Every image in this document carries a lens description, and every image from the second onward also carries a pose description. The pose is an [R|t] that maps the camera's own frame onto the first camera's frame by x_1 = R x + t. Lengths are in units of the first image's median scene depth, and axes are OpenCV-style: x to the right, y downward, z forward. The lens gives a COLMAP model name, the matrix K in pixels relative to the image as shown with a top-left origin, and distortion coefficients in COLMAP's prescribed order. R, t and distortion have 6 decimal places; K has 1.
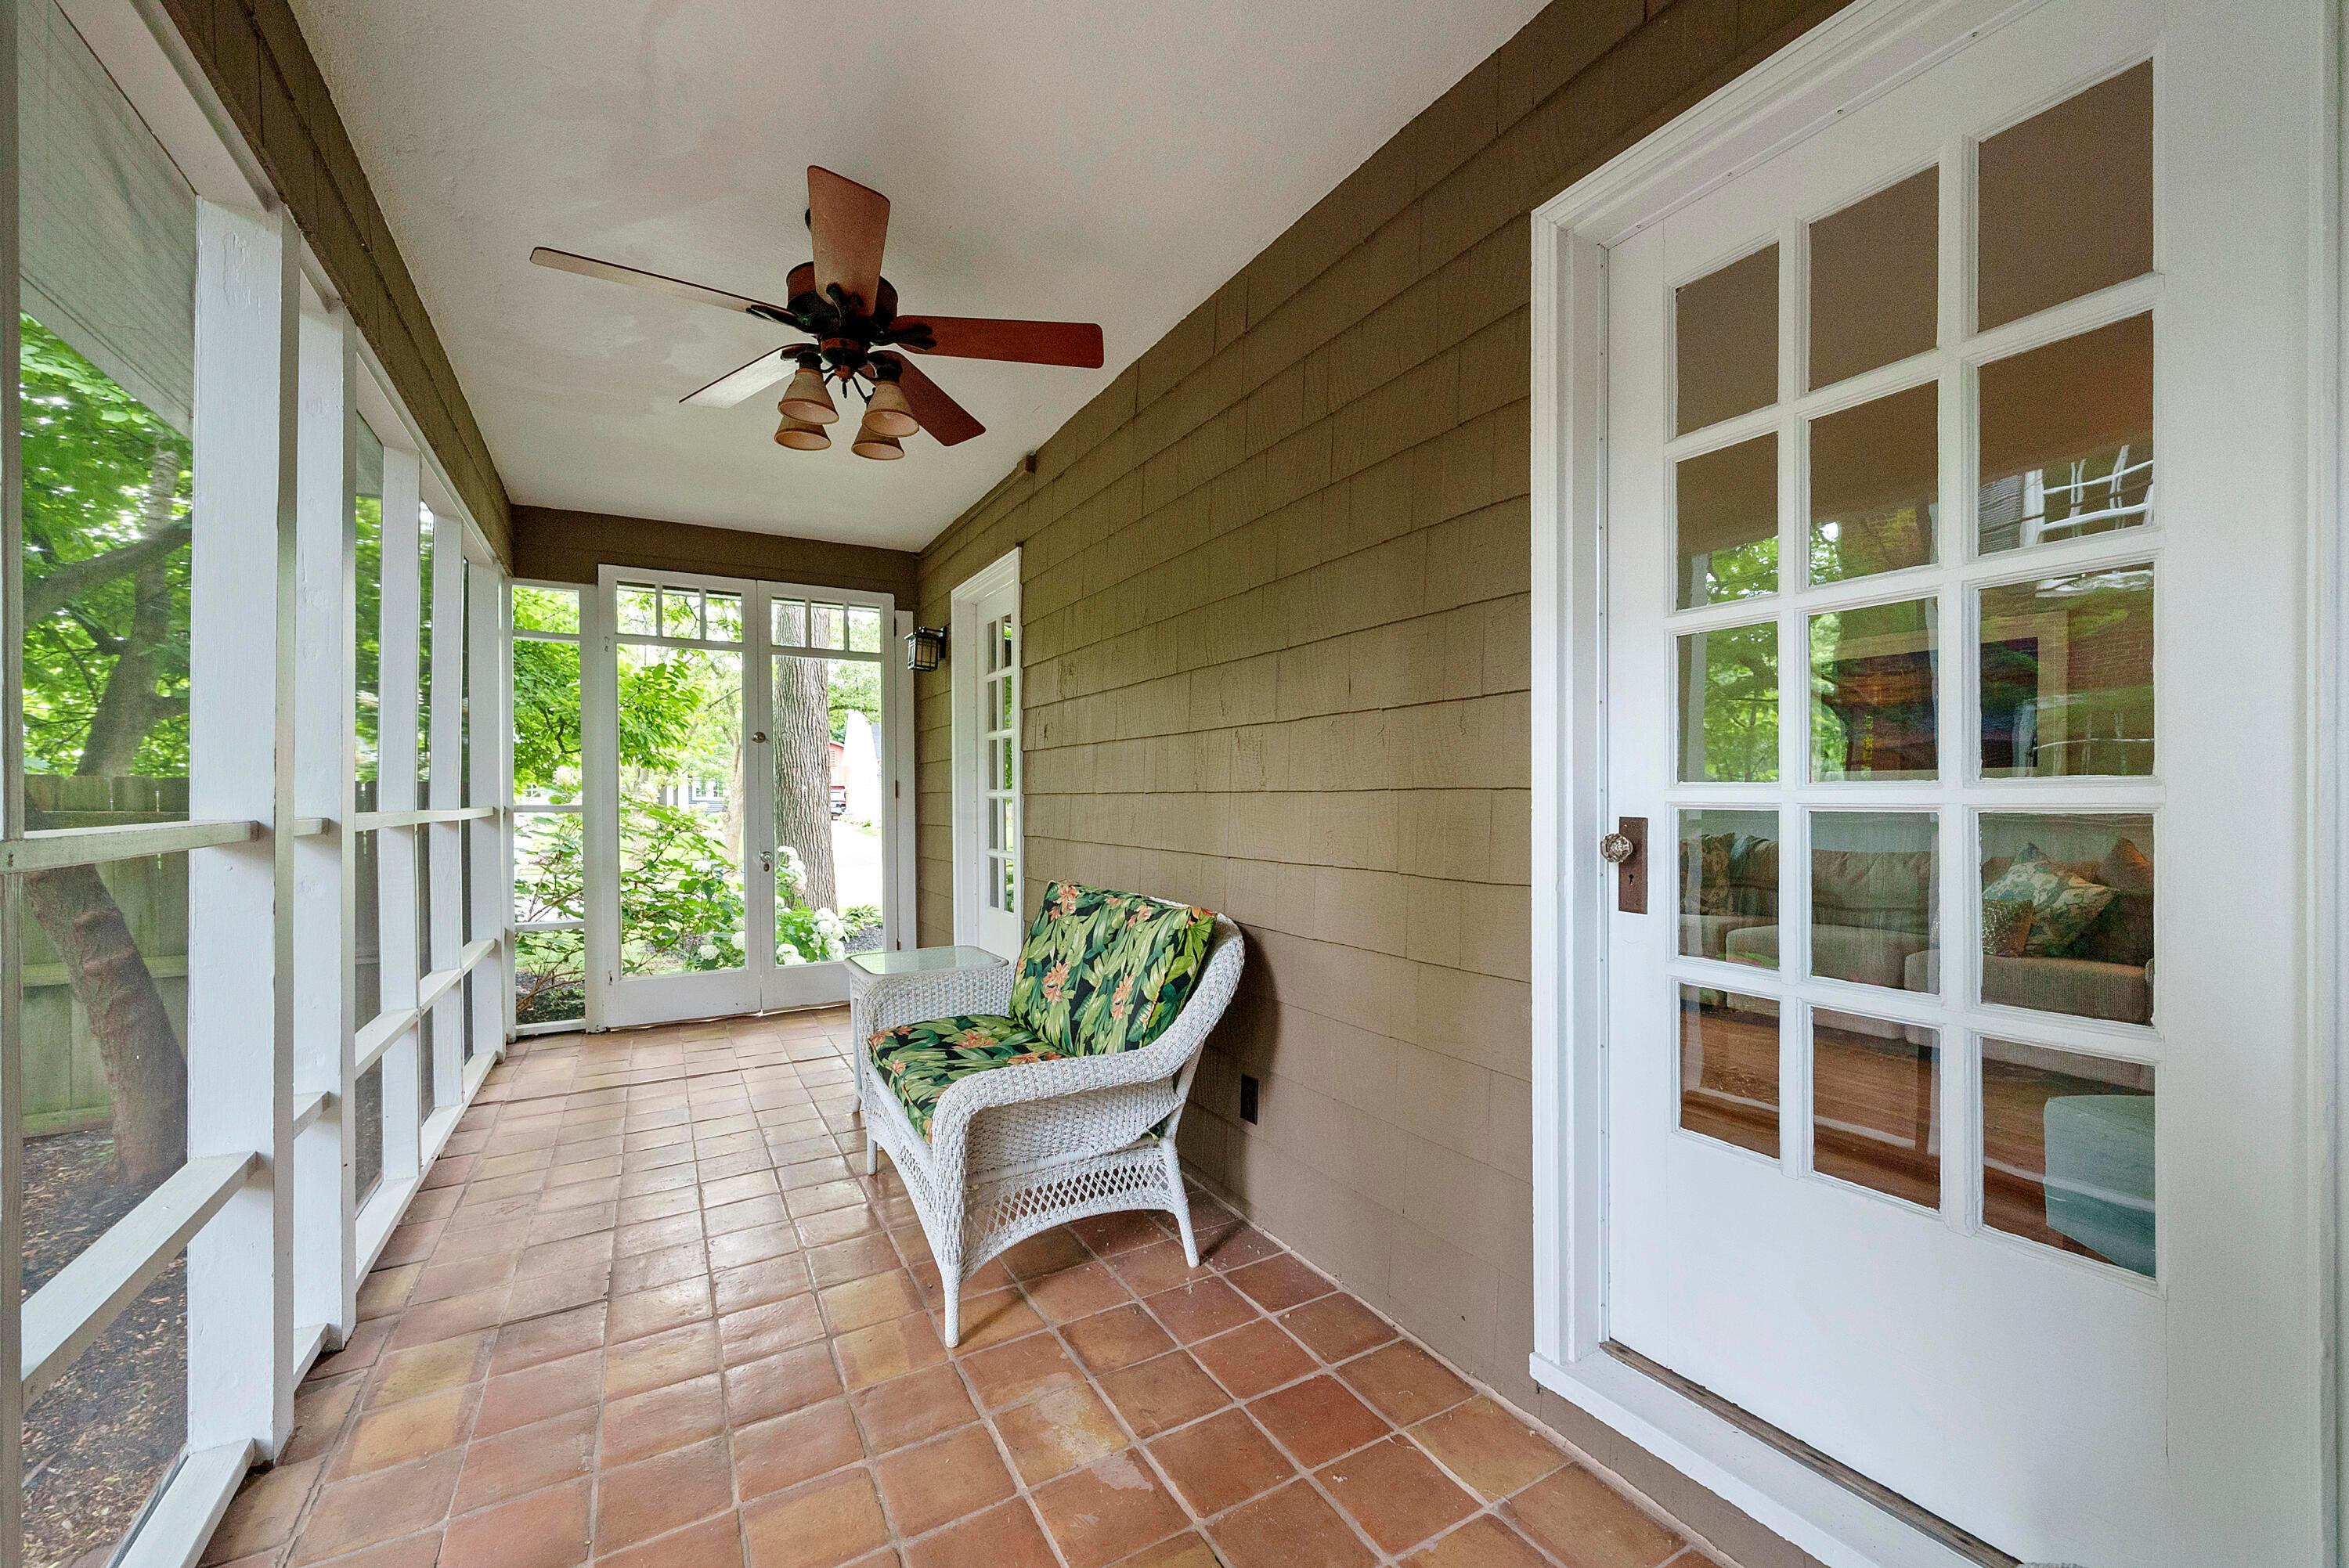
lens RADIAL K [[946.7, 0, 1174.5], [0, 946.7, 784.0], [0, 0, 1]] dist [0.001319, -0.000115]
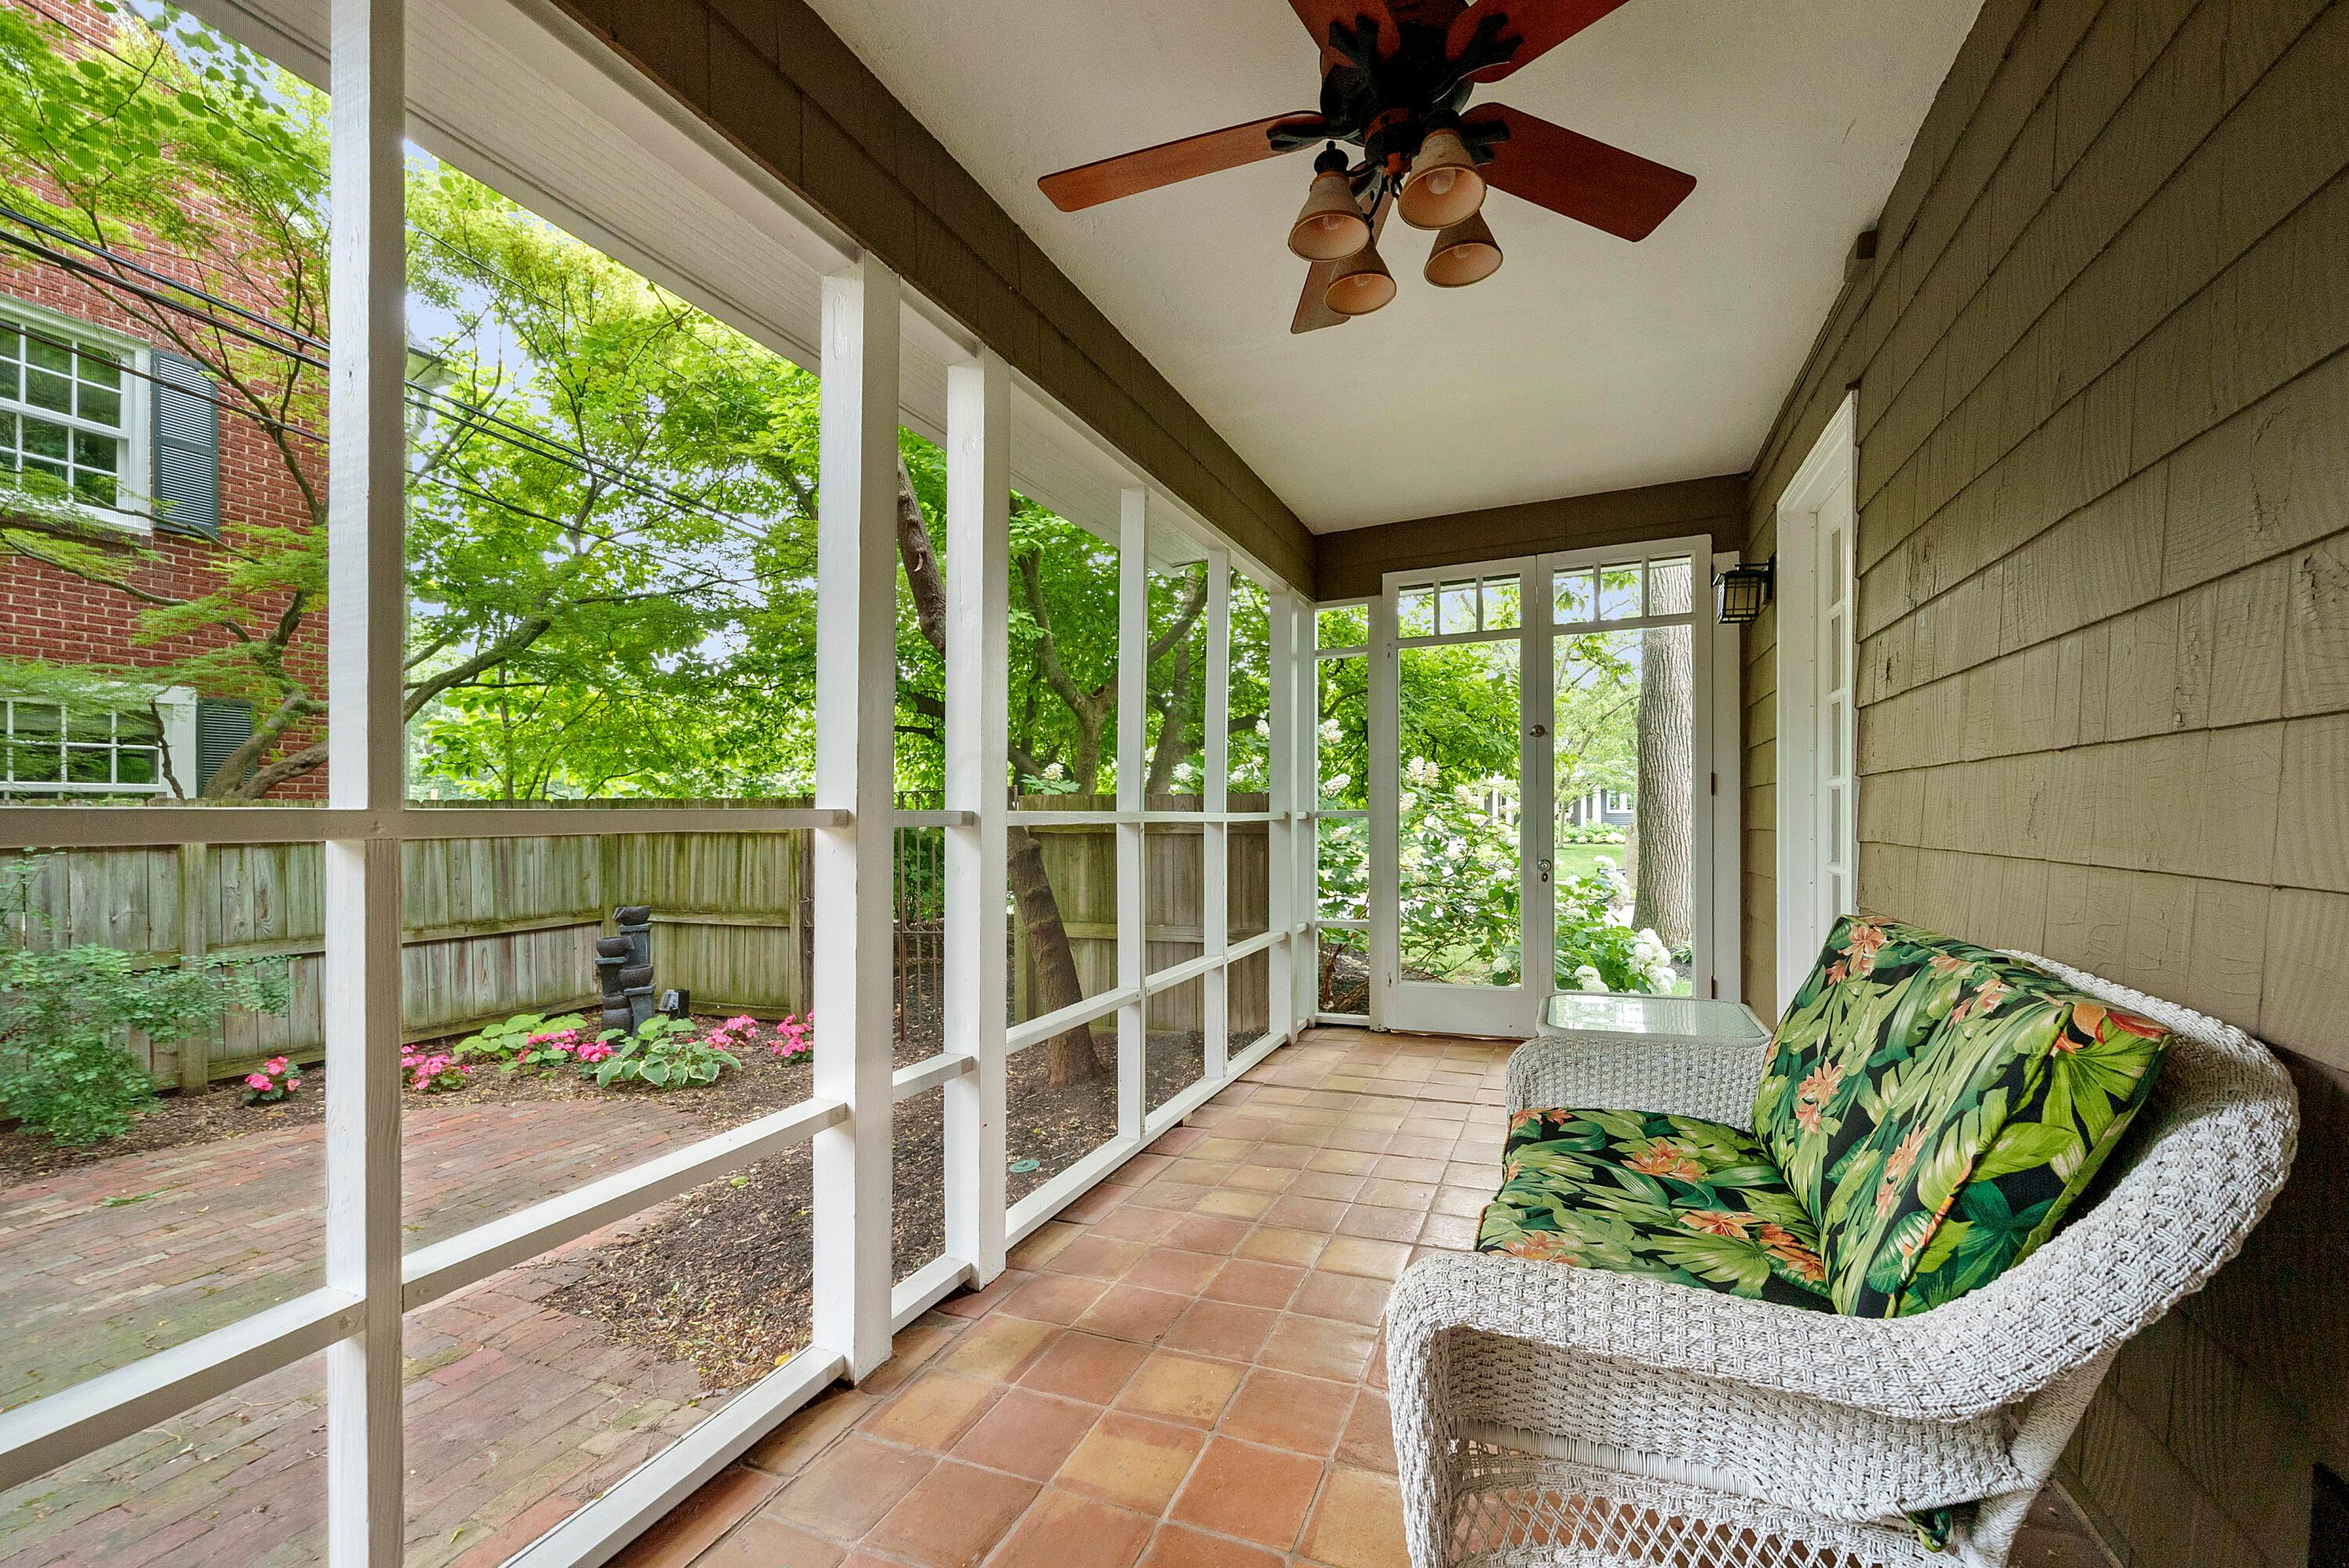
lens RADIAL K [[921.2, 0, 1172.5], [0, 921.2, 830.3], [0, 0, 1]] dist [-0.002301, 0.000091]
pose [[0.605140, -0.001345, -0.796118, 0.081114], [0.028806, 0.999381, 0.020208, 0.032568], [0.795598, -0.035162, 0.604804, 0.396645]]
